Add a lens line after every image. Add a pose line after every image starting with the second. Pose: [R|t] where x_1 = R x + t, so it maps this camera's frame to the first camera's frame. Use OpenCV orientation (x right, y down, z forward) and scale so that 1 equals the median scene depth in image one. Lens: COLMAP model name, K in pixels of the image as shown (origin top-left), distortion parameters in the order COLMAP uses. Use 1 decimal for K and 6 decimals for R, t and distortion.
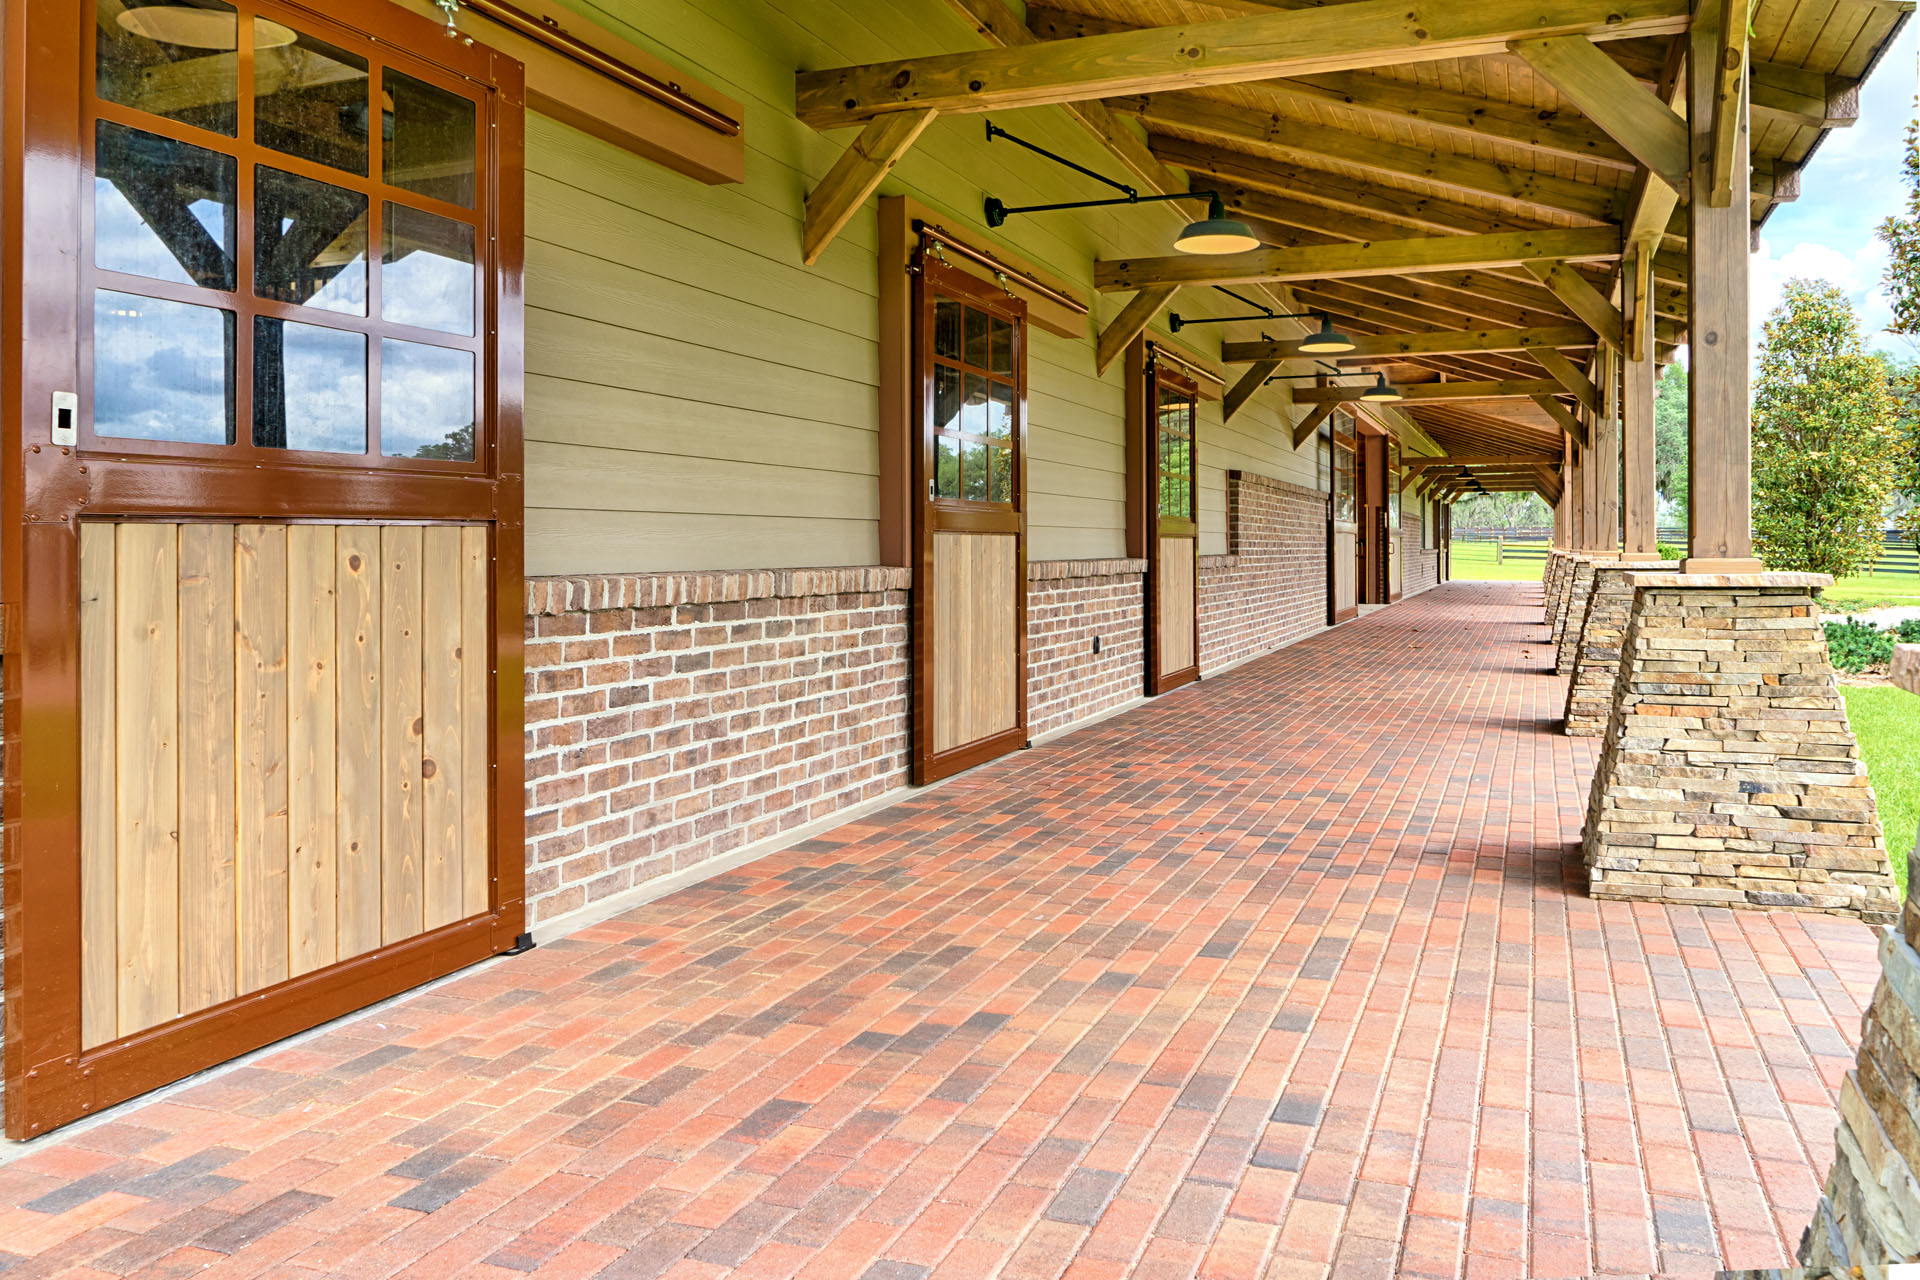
lens RADIAL K [[1430.9, 0, 1147.8], [0, 1430.9, 569.0], [0, 0, 1]] dist [-0.009773, 0.000074]
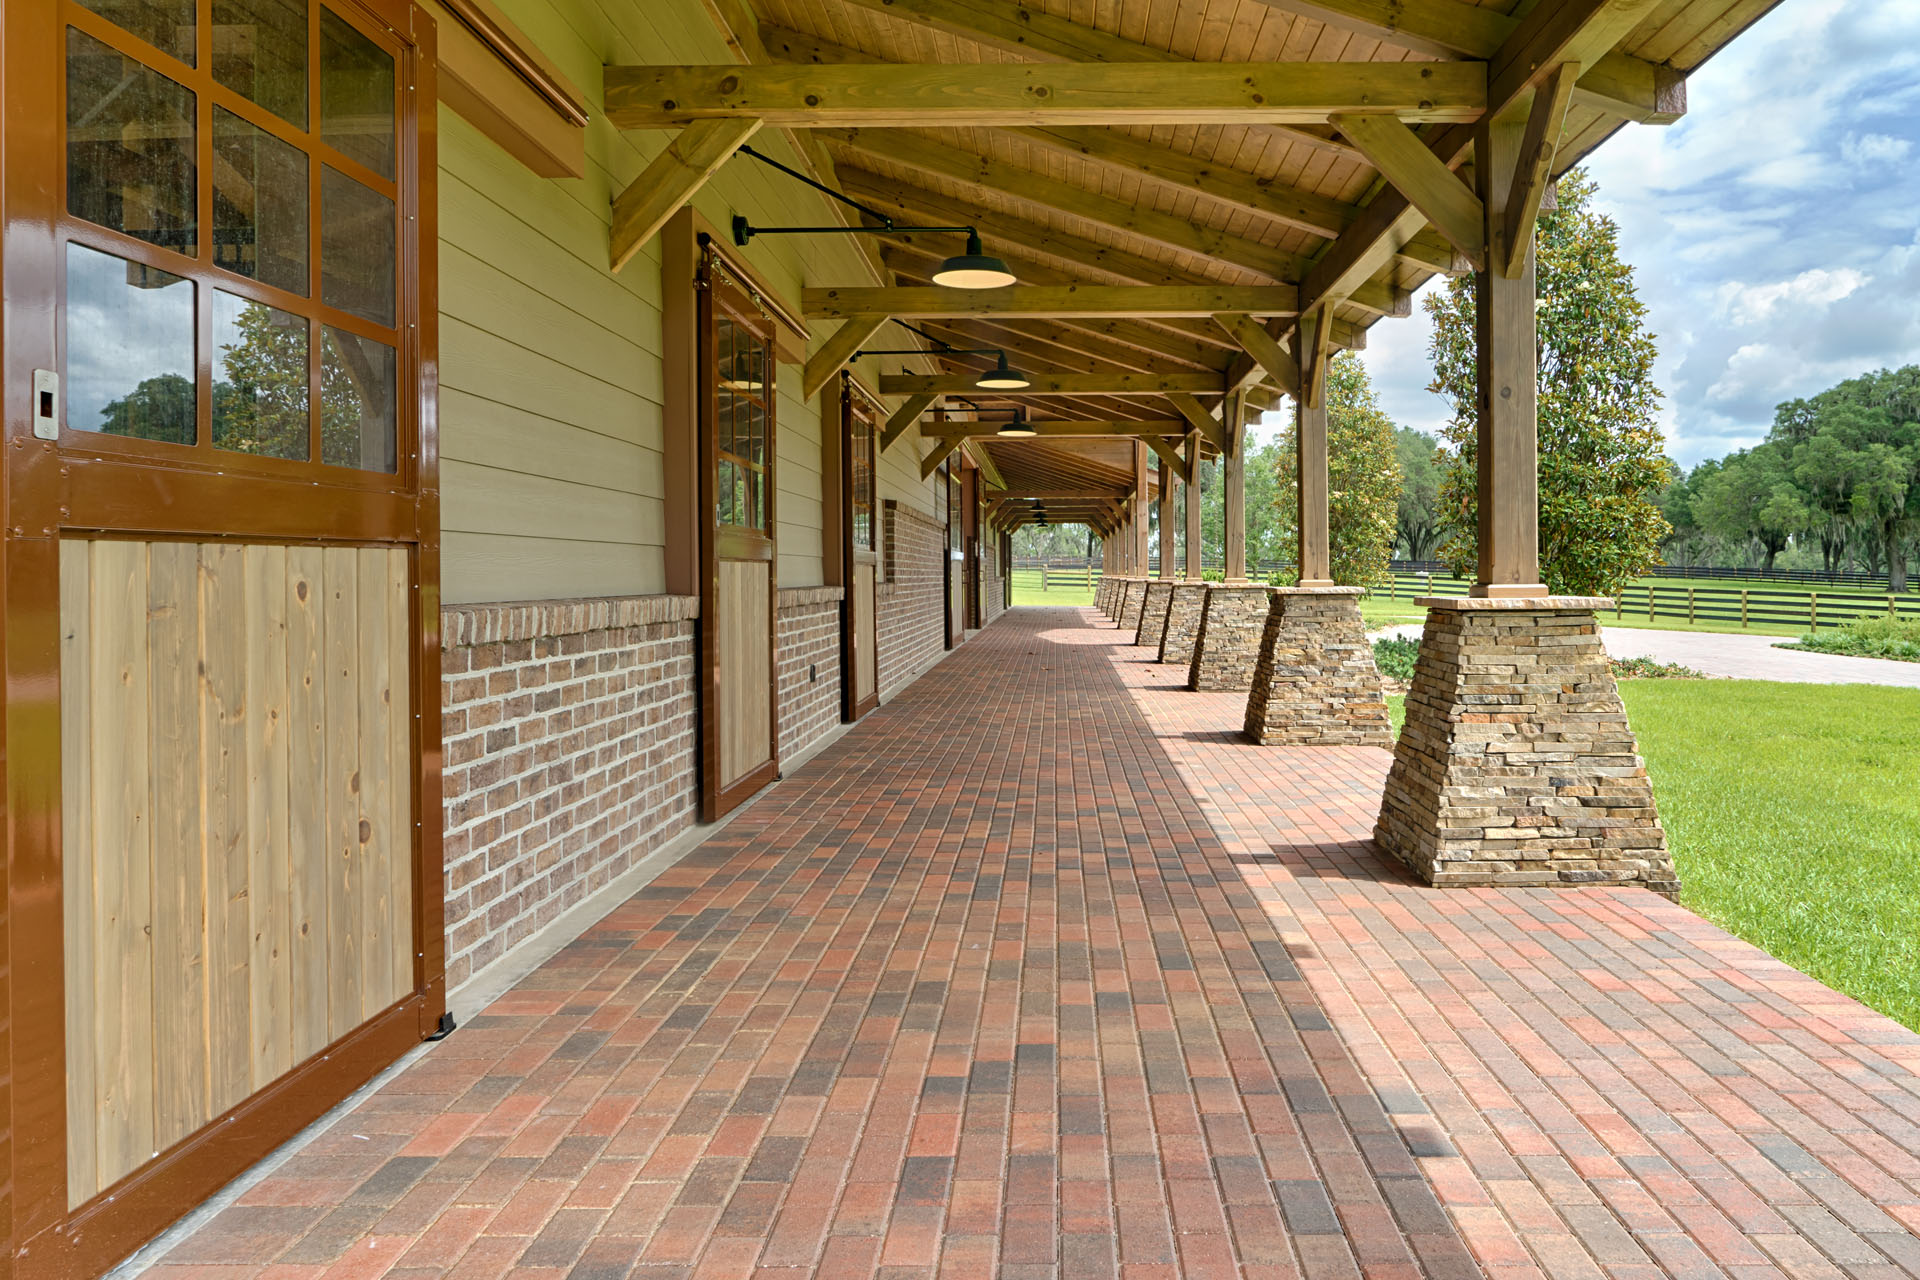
lens RADIAL K [[1368.8, 0, 1105.9], [0, 1368.8, 595.9], [0, 0, 1]] dist [-0.009298, 0.005303]
pose [[0.948105, -0.004353, 0.317928, -0.259104], [0.004559, 0.999990, 0.000094, 0.000304], [-0.317925, 0.001361, 0.948115, 0.061081]]
